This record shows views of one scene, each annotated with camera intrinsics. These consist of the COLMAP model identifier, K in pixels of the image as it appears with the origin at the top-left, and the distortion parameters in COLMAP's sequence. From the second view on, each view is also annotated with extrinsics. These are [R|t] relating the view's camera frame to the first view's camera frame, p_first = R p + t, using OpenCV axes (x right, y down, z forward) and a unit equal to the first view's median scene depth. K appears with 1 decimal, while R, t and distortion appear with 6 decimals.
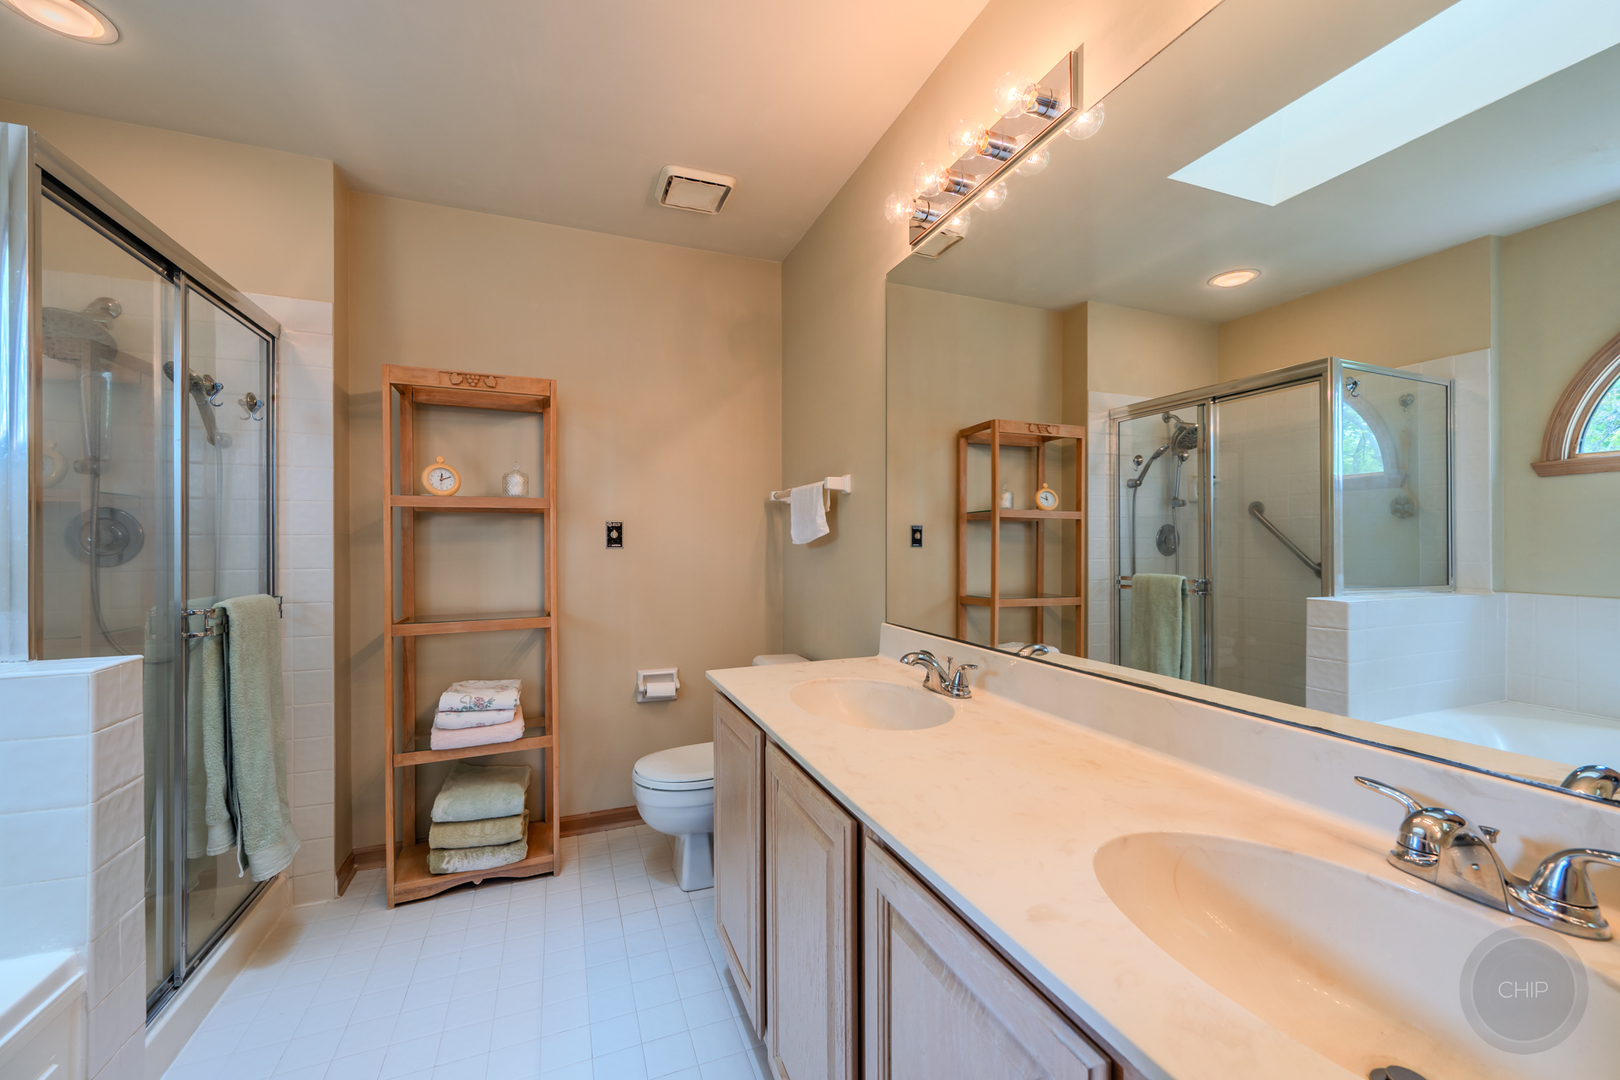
lens RADIAL K [[636.3, 0, 817.0], [0, 636.3, 548.4], [0, 0, 1]] dist [-0.003260, 0.001630]
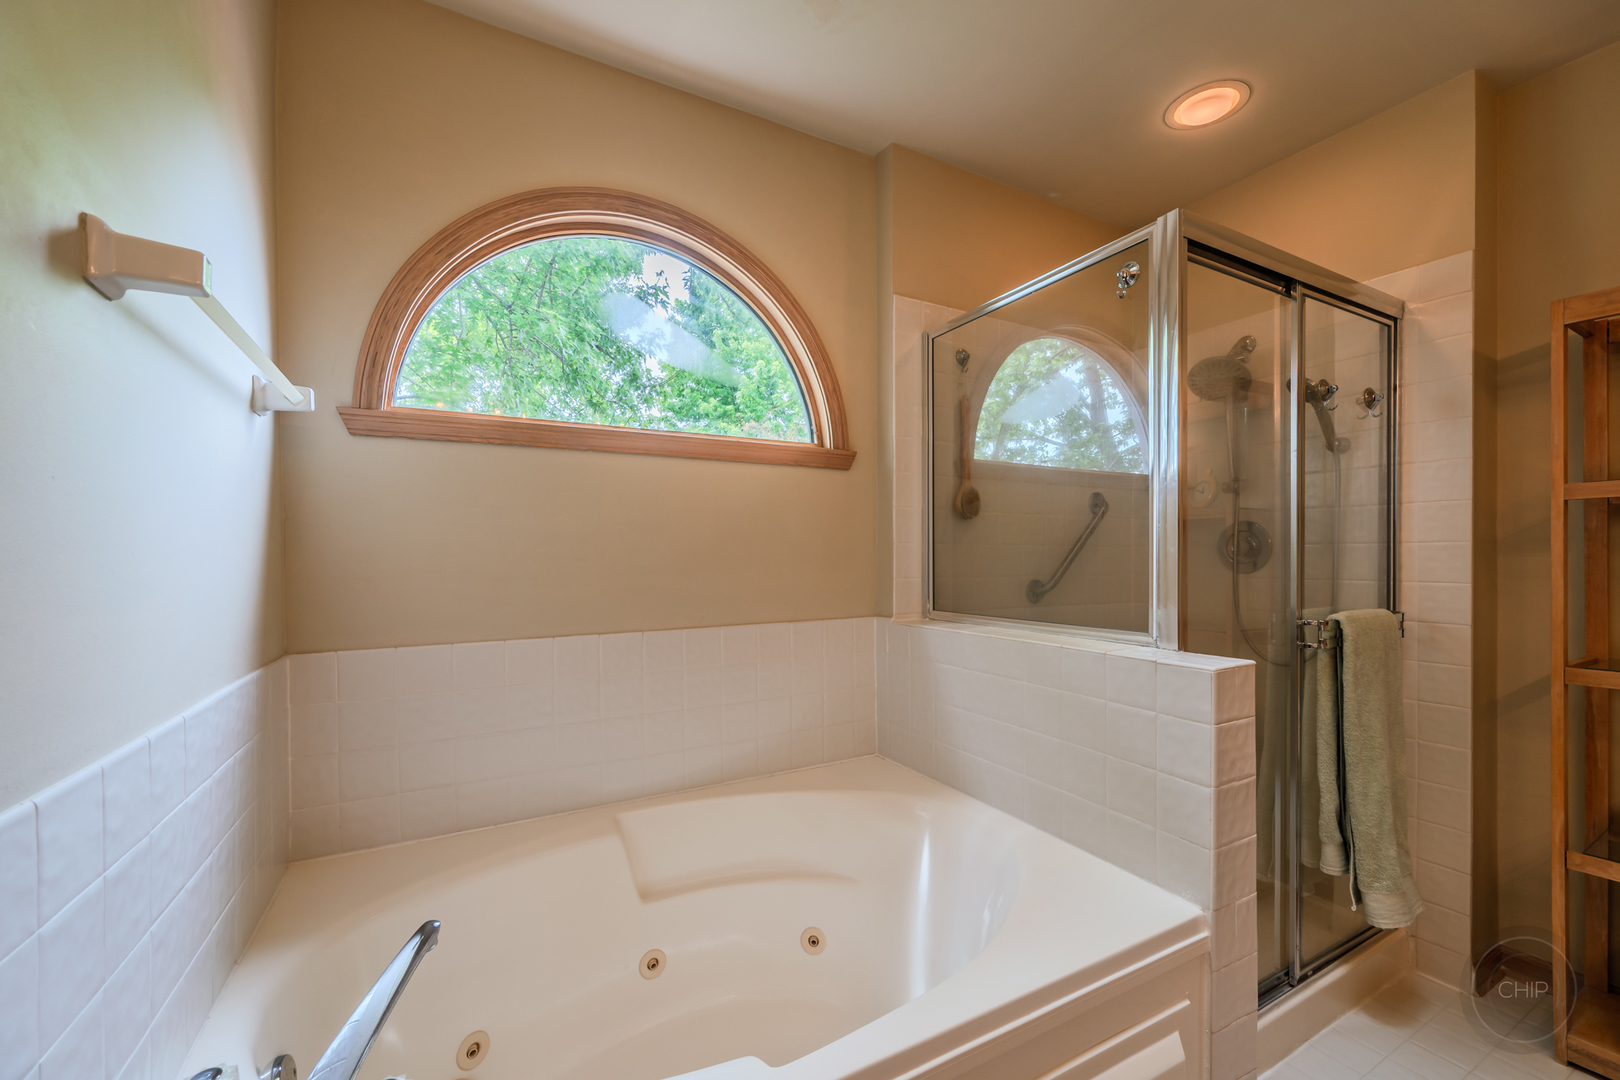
lens RADIAL K [[636.3, 0, 816.0], [0, 636.3, 556.0], [0, 0, 1]] dist [-0.003260, 0.001630]
pose [[0.108802, 0.005768, -0.994047, -0.067946], [-0.003564, 0.999979, 0.005412, -0.005231], [0.994057, 0.002954, 0.108820, 0.111288]]
